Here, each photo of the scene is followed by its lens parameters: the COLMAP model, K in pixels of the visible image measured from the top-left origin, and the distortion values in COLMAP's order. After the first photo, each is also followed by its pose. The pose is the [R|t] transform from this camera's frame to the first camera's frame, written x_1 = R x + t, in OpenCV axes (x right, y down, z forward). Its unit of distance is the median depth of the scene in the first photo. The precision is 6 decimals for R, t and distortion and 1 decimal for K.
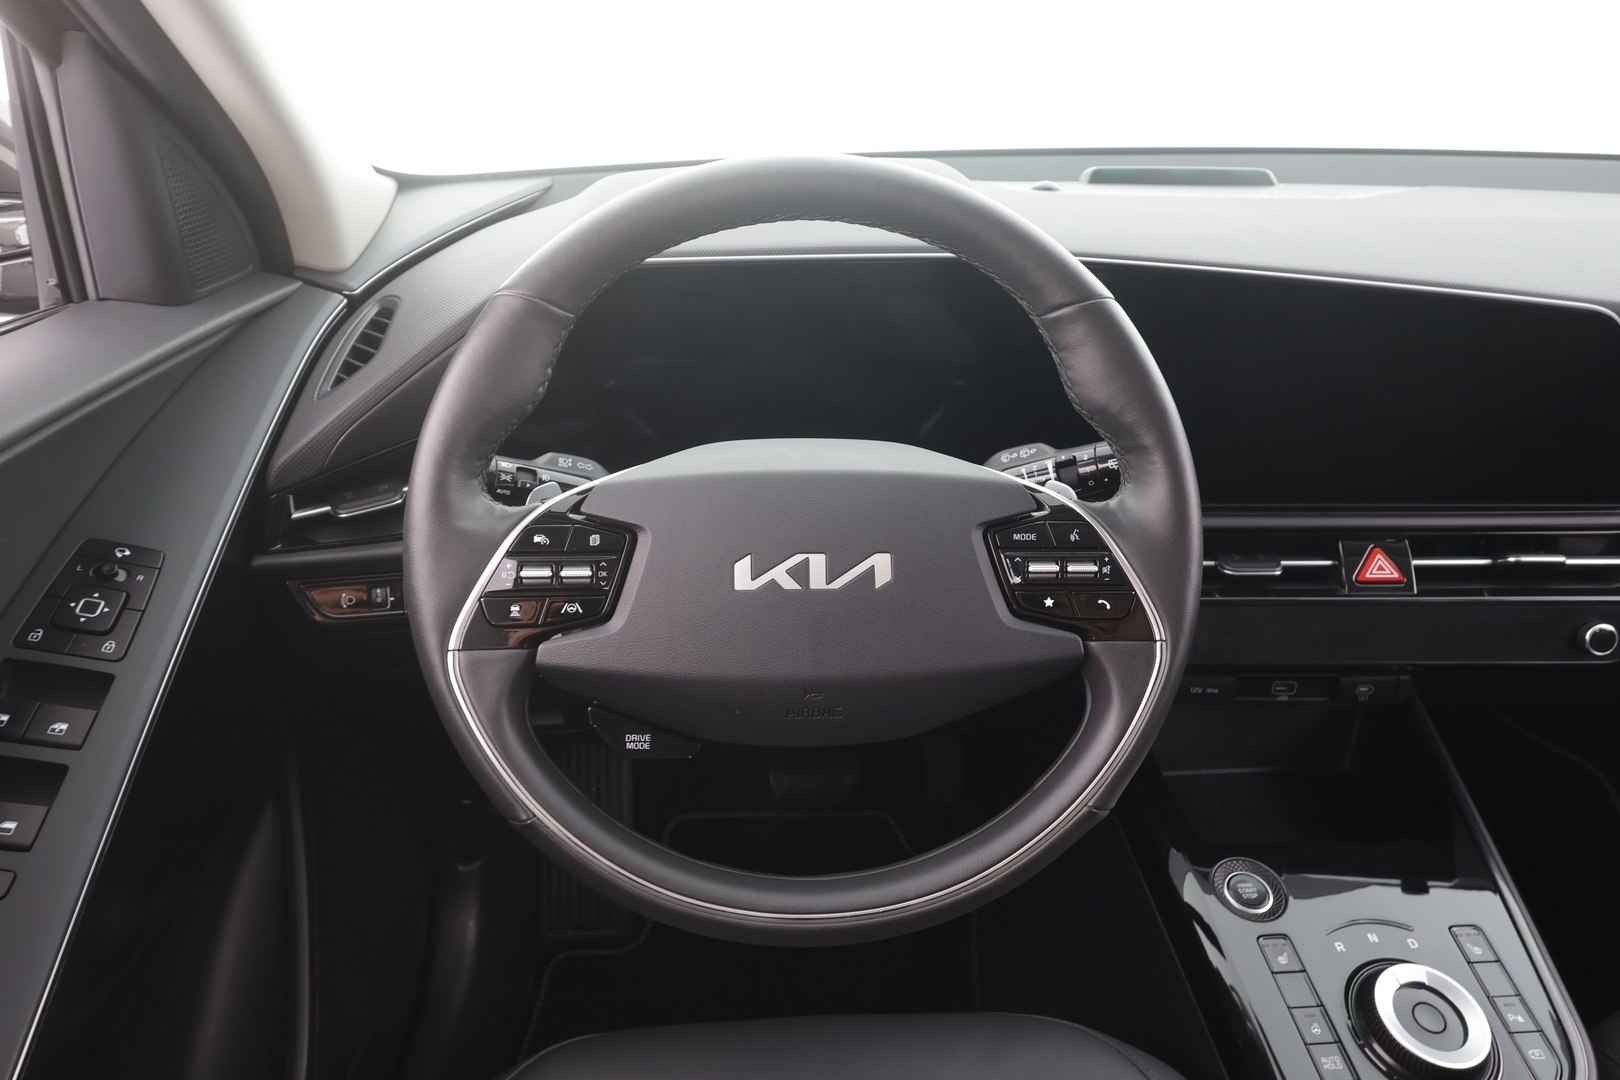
lens RADIAL K [[977.9, 0, 808.7], [0, 977.9, 549.8], [0, 0, 1]] dist [0.002632, -0.003215]
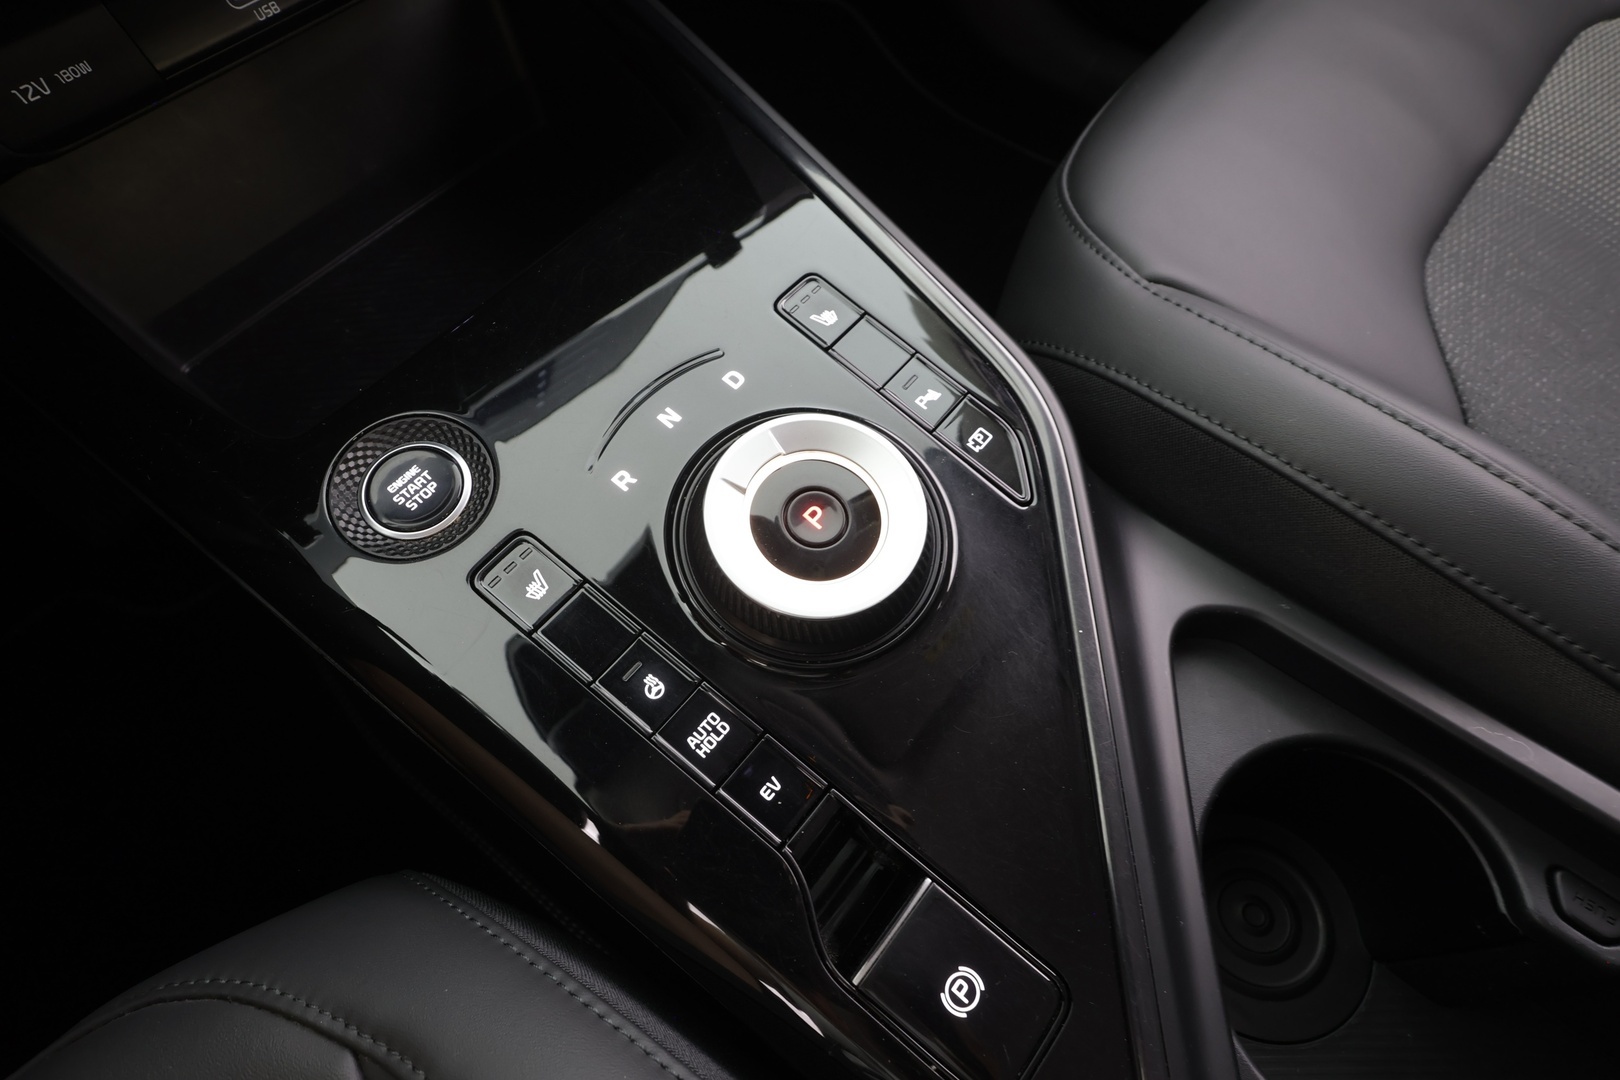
lens RADIAL K [[867.0, 0, 810.0], [0, 867.0, 540.0], [0, 0, 1]] dist [0.002212, 0.000360]
pose [[0.690555, -0.649963, 0.317304, 0.600768], [0.402829, 0.709979, 0.577631, 0.295115], [-0.600719, -0.271067, 0.752104, 0.830641]]
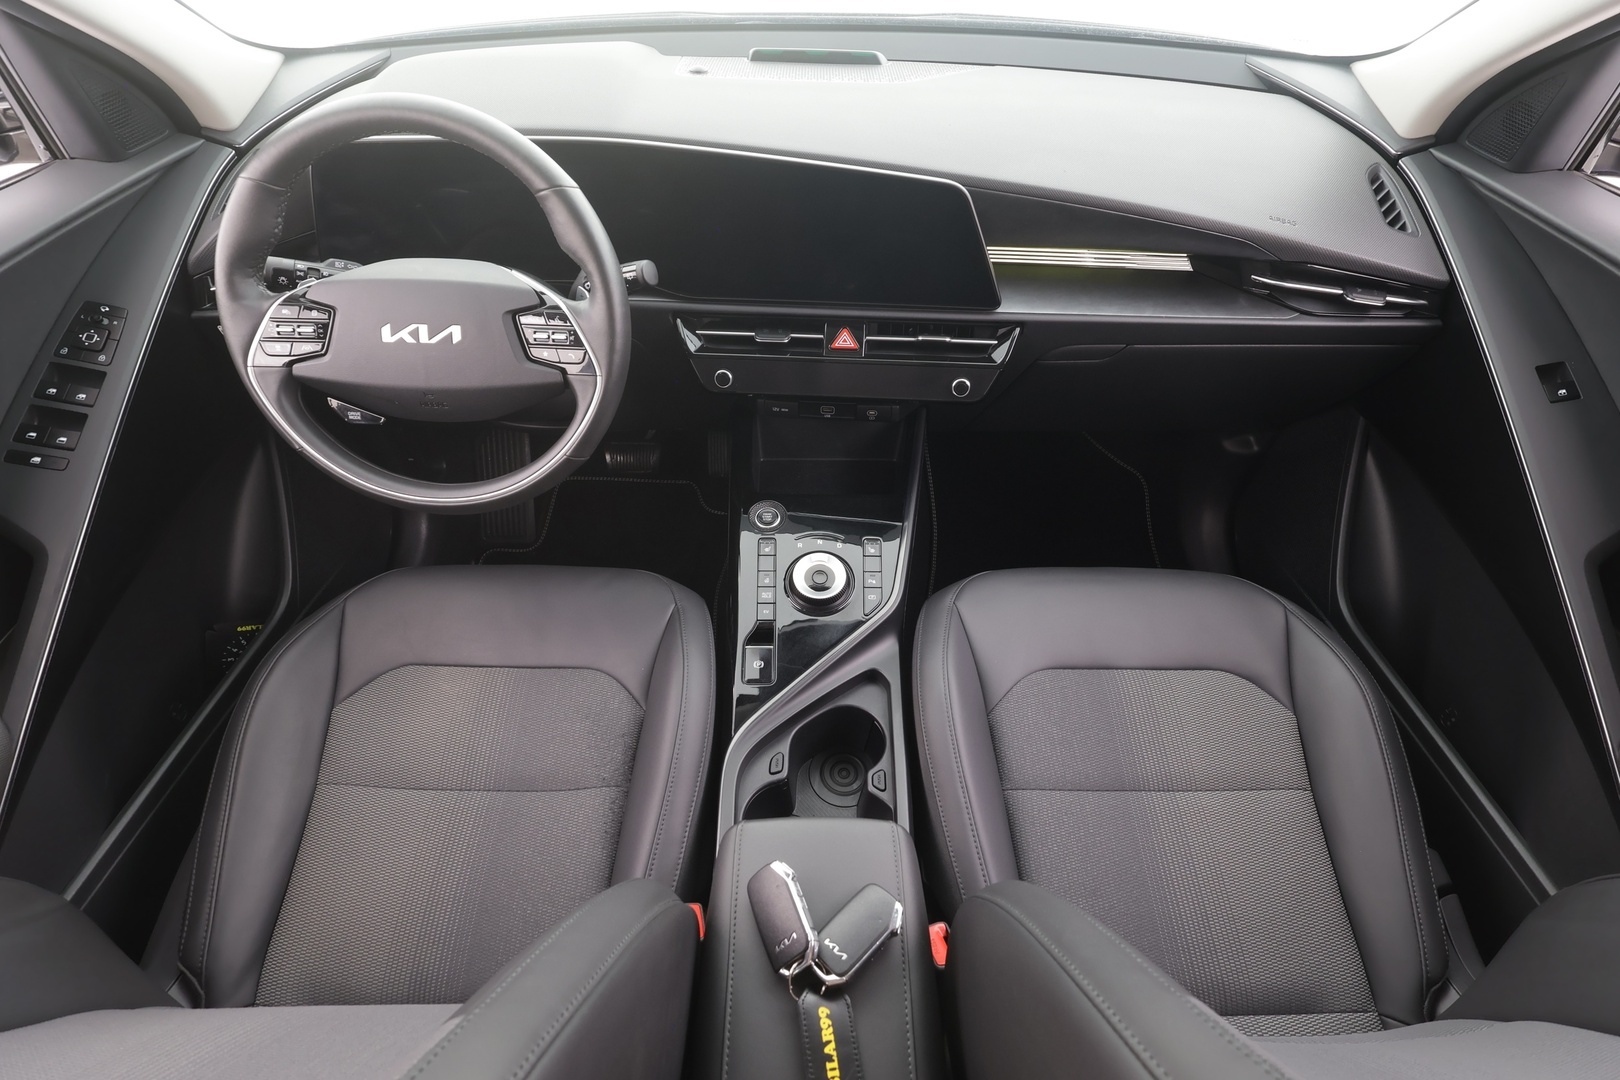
lens RADIAL K [[751.6, 0, 810.0], [0, 751.6, 540.0], [0, 0, 1]] dist [0.000822, 0.000219]
pose [[0.997865, 0.049996, -0.042020, 0.817413], [-0.034818, 0.951591, 0.305389, -0.068151], [0.055254, -0.303274, 0.951300, -0.508946]]
